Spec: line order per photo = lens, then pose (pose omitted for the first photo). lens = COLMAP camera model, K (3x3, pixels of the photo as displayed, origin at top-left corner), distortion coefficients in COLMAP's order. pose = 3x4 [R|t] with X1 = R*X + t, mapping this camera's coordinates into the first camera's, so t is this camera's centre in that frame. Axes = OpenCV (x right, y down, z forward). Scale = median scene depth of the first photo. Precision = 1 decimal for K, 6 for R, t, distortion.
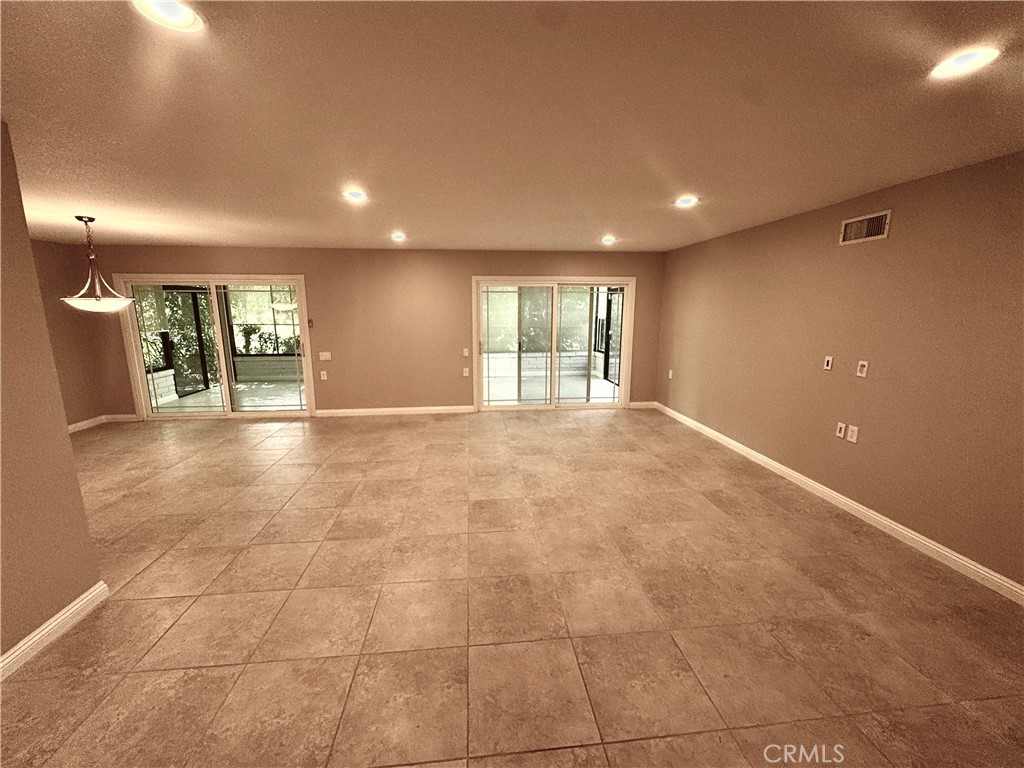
lens RADIAL K [[408.9, 0, 512.0], [0, 408.9, 384.0], [0, 0, 1]] dist [-0.002303, 0.000146]
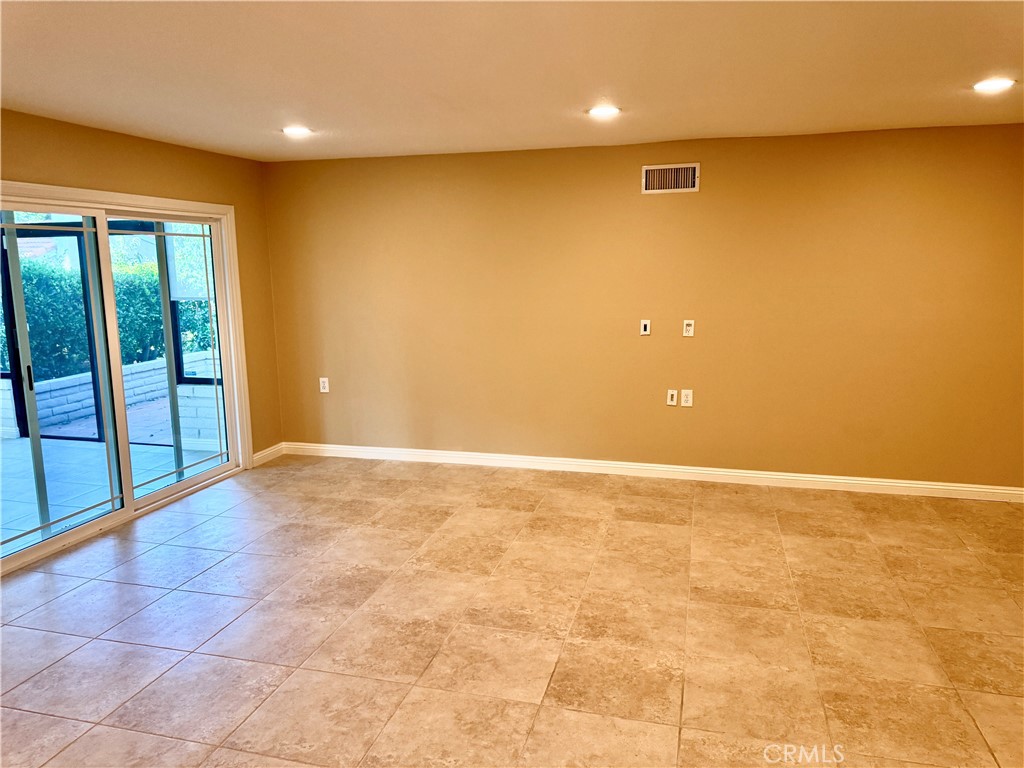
lens RADIAL K [[719.0, 0, 509.3], [0, 719.0, 396.3], [0, 0, 1]] dist [0.077241, -0.096615]
pose [[0.362196, -0.175997, 0.915335, -0.776970], [0.181348, 0.976553, 0.116008, -0.138480], [-0.914290, 0.123977, 0.385620, 0.680022]]
